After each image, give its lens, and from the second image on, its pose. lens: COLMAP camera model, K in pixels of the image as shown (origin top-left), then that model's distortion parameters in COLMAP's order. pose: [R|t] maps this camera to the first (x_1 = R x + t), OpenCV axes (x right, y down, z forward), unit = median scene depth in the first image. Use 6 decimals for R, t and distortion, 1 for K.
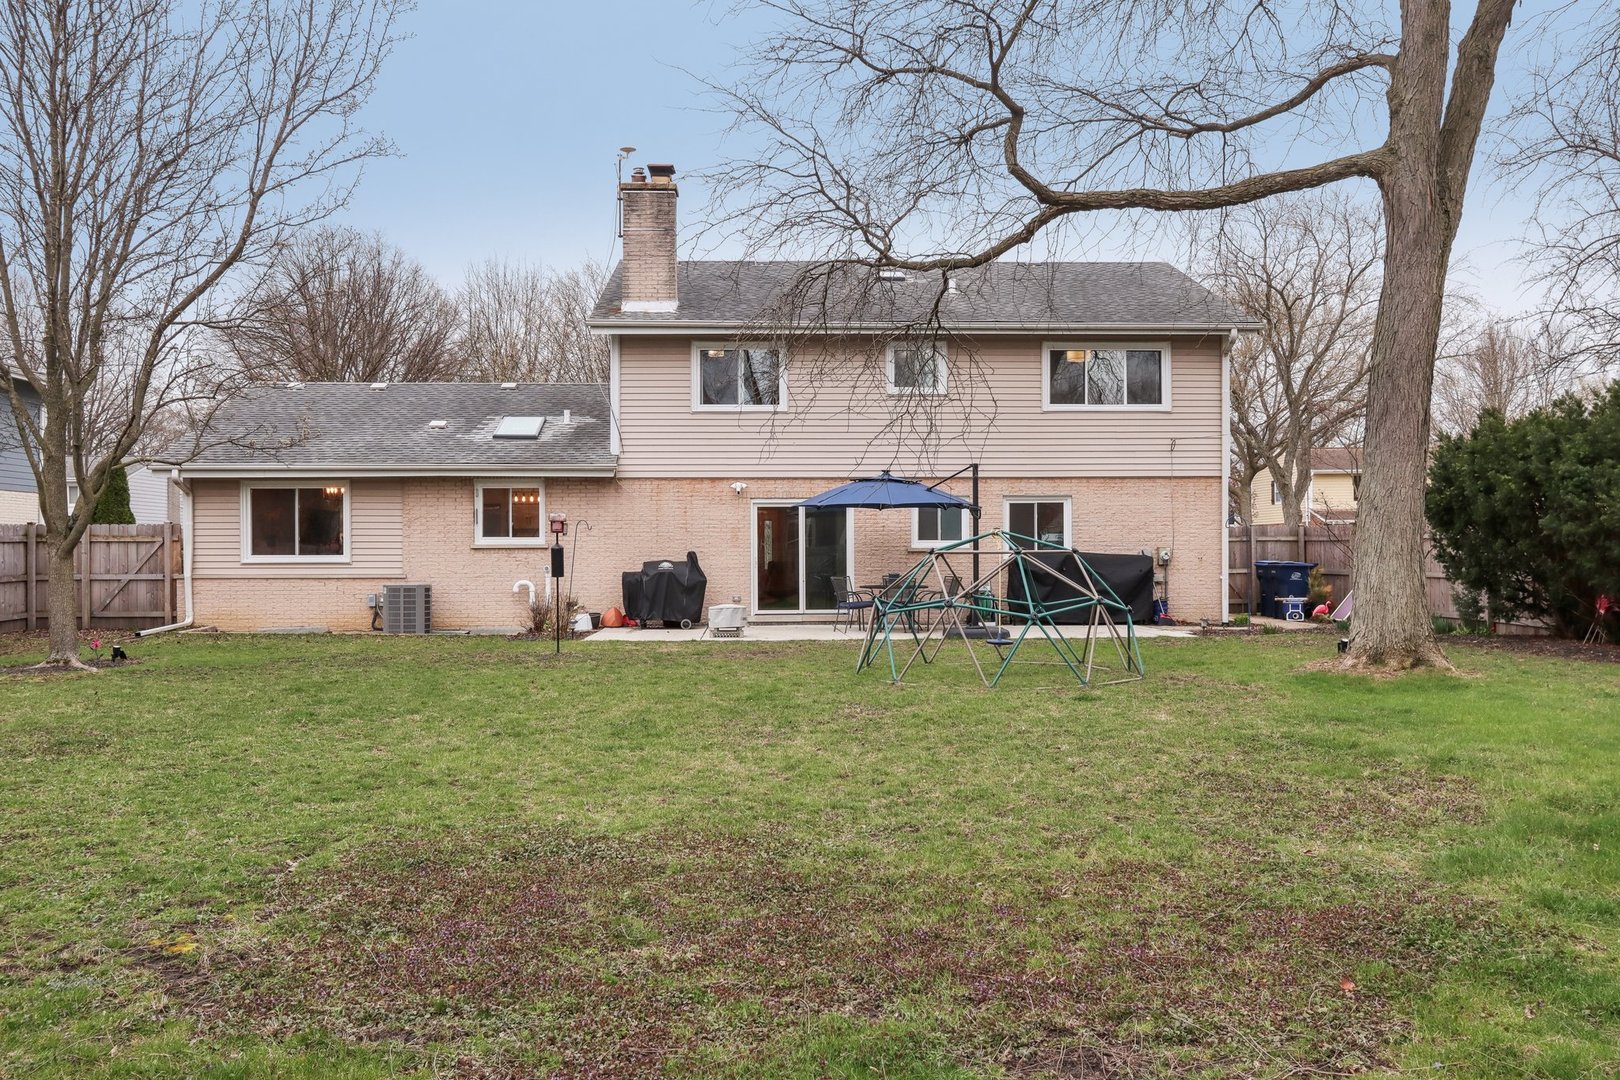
lens RADIAL K [[1308.8, 0, 810.0], [0, 1308.8, 542.3], [0, 0, 1]] dist [0.007850, 0.000429]
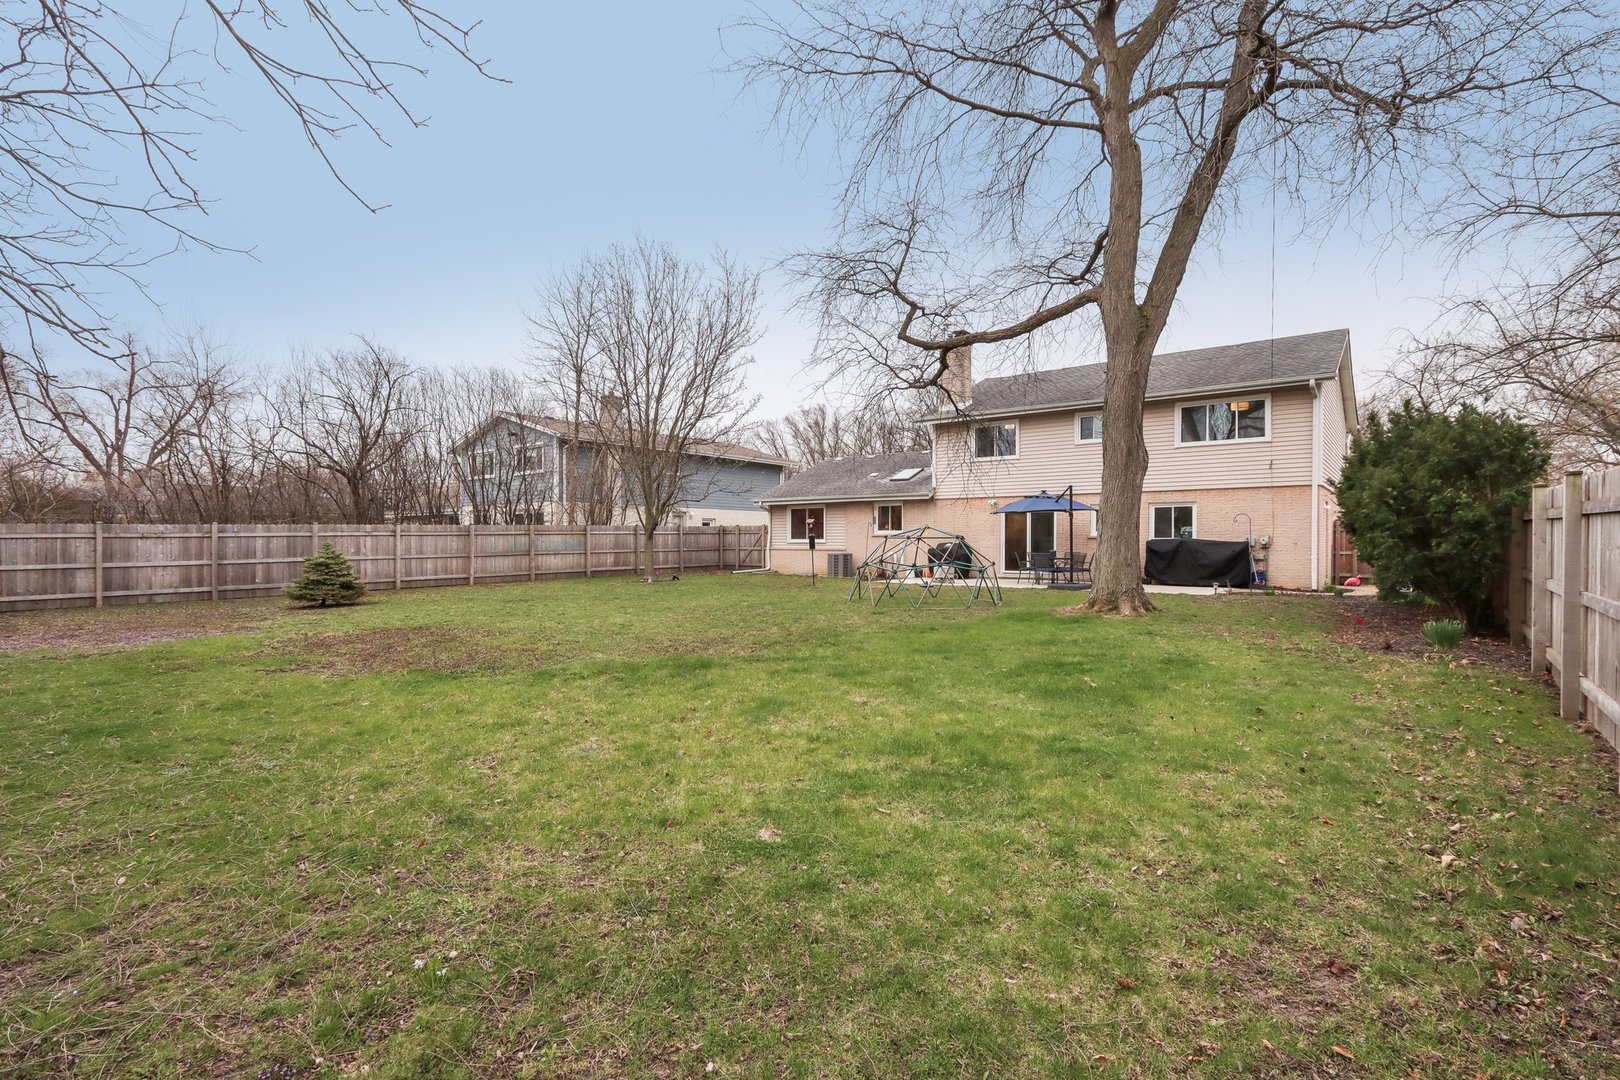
lens RADIAL K [[757.3, 0, 808.6], [0, 757.3, 541.0], [0, 0, 1]] dist [-0.000191, -0.000122]
pose [[0.770480, 0.005124, -0.637443, 0.414615], [0.000882, 0.999958, 0.009103, 0.001836], [0.637463, -0.007576, 0.770443, 0.031935]]
